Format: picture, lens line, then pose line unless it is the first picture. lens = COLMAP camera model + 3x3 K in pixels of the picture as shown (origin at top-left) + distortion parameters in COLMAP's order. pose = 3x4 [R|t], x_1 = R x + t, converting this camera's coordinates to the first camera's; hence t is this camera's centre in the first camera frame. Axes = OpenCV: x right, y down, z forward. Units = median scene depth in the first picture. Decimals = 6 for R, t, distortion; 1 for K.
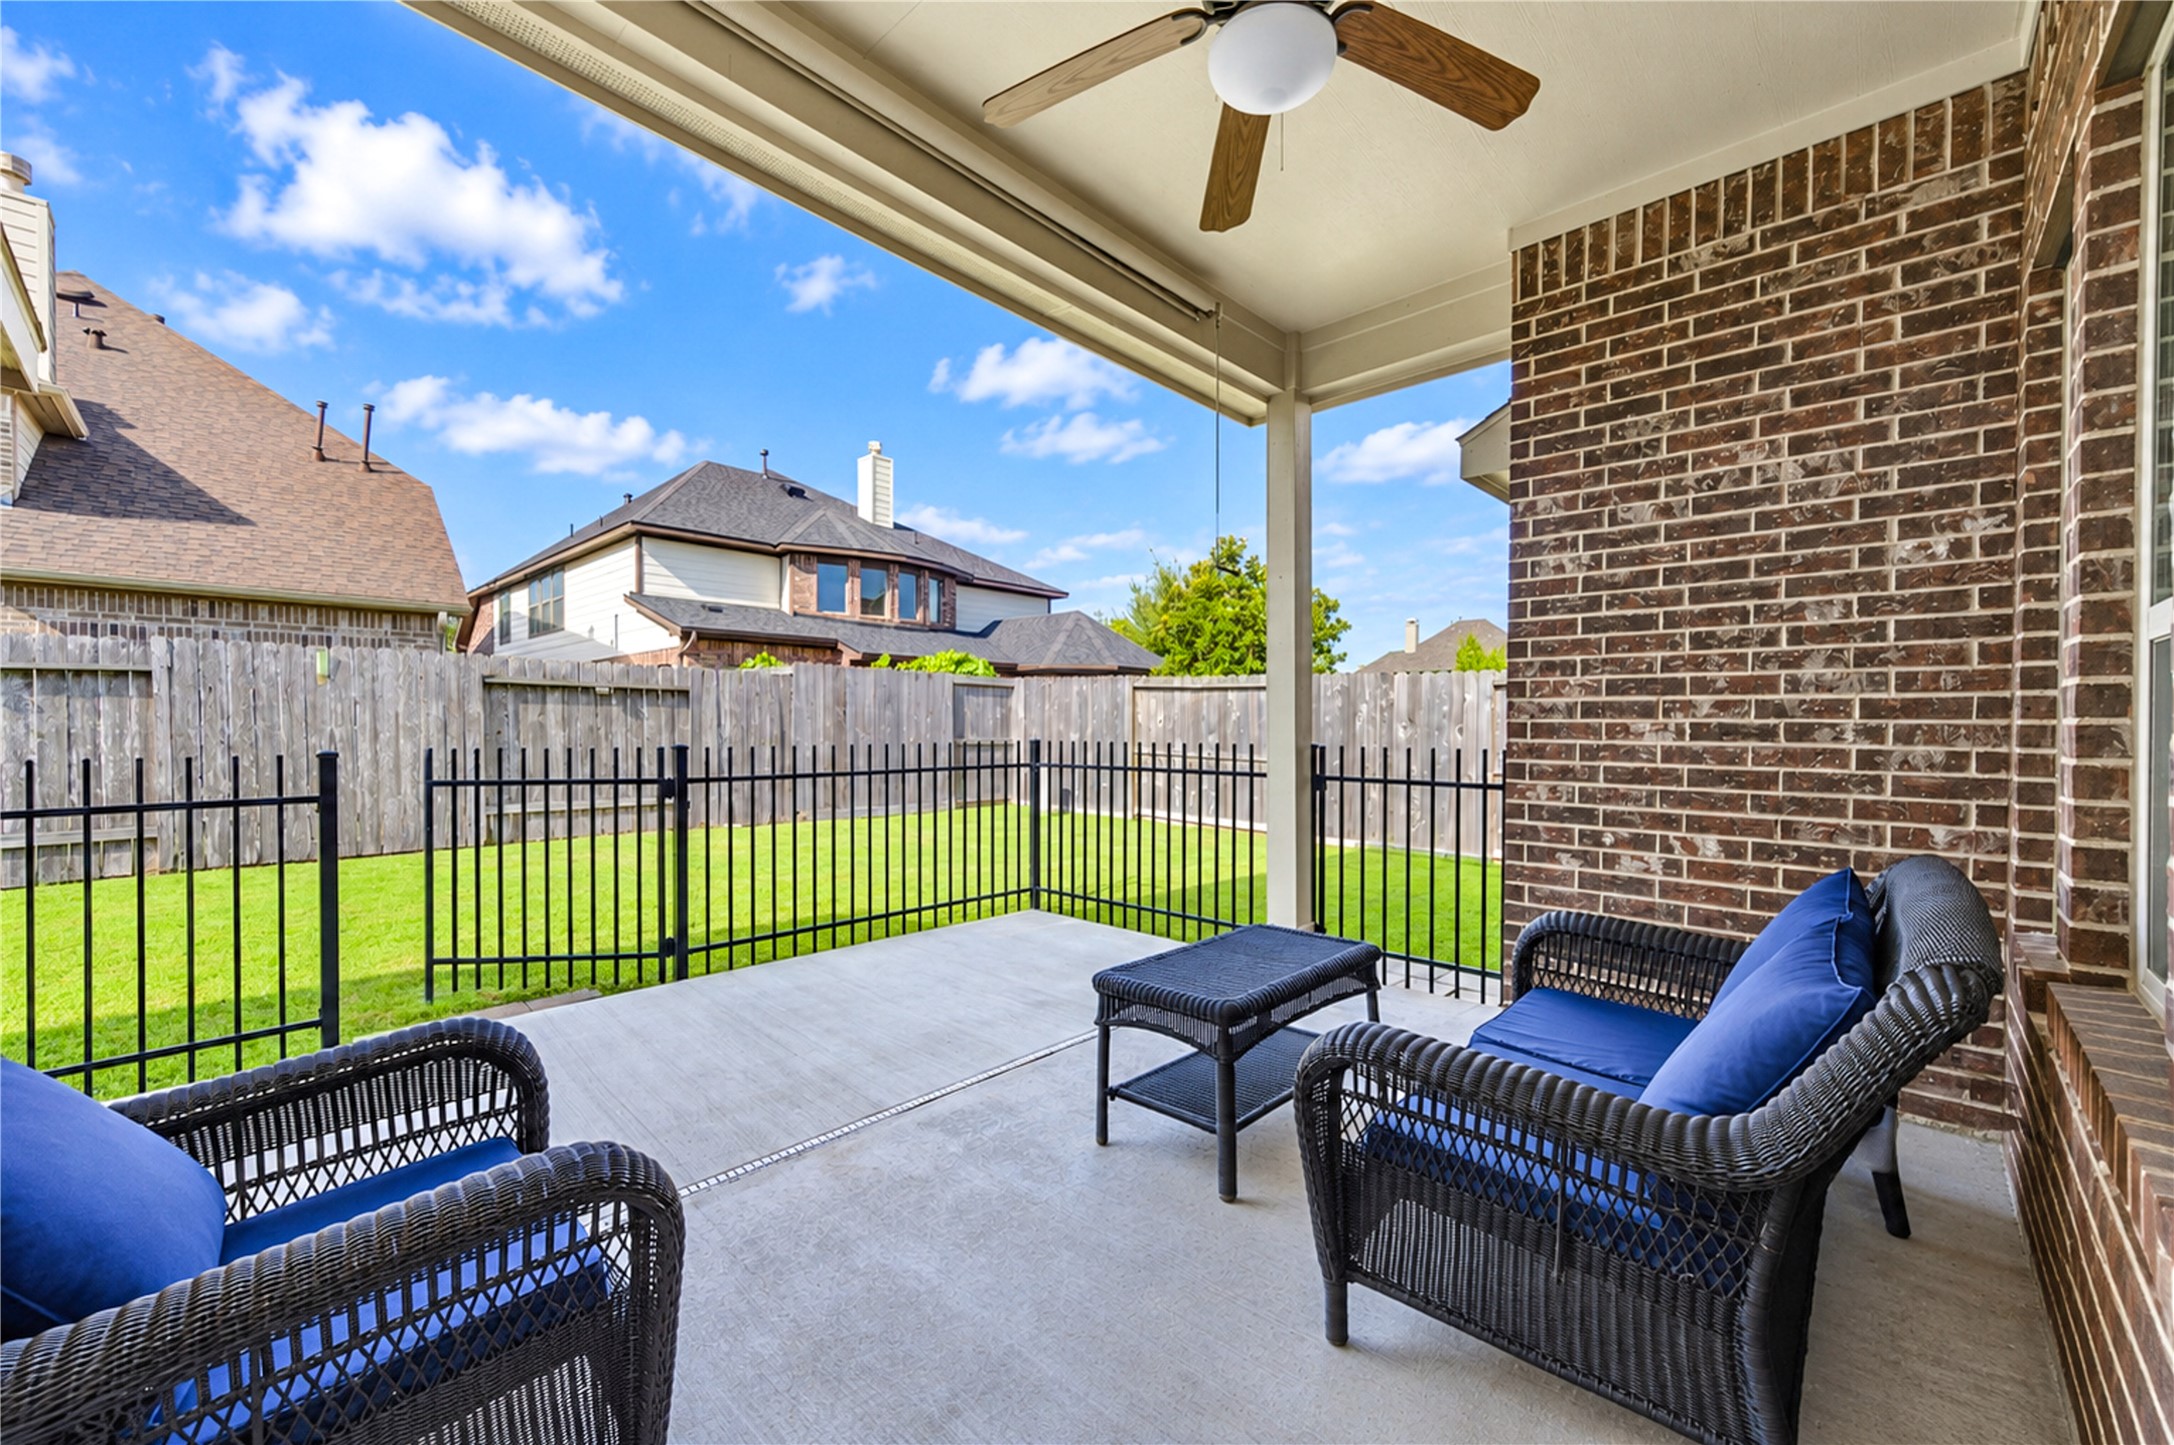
lens RADIAL K [[854.8, 0, 1090.0], [0, 854.8, 725.3], [0, 0, 1]] dist [0.002490, -0.000431]
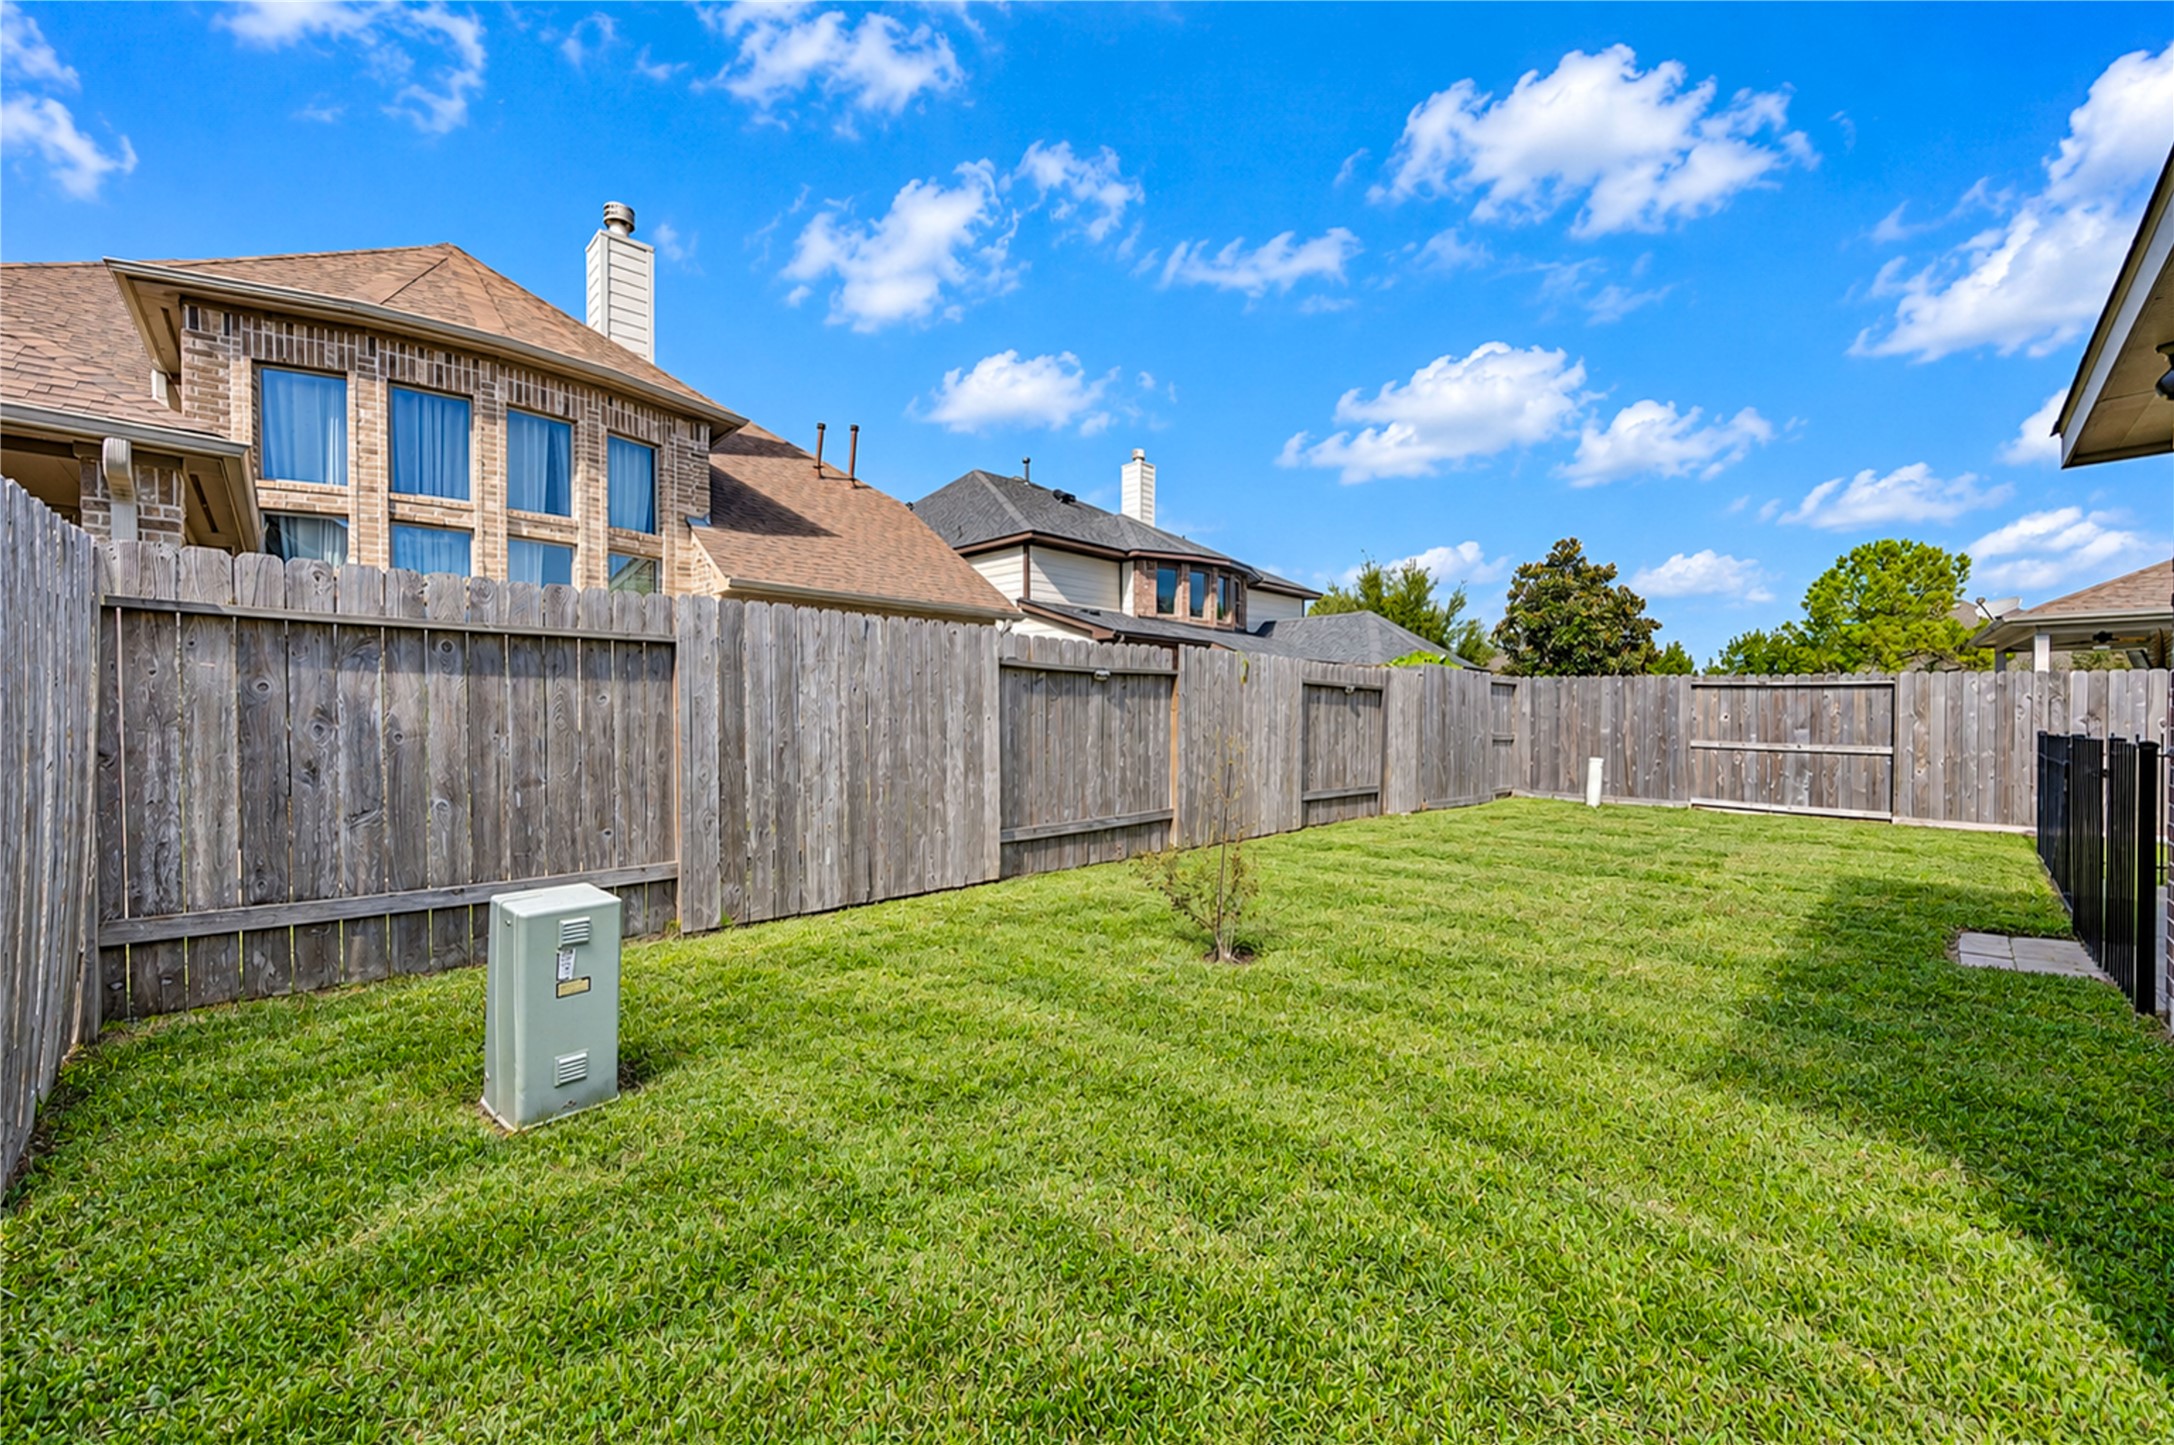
lens RADIAL K [[854.8, 0, 1083.8], [0, 854.8, 725.2], [0, 0, 1]] dist [0.002490, -0.000431]
pose [[0.999359, -0.002269, -0.035721, -0.368489], [0.002290, 0.999997, 0.000526, 0.001101], [0.035720, -0.000607, 0.999362, -0.044127]]
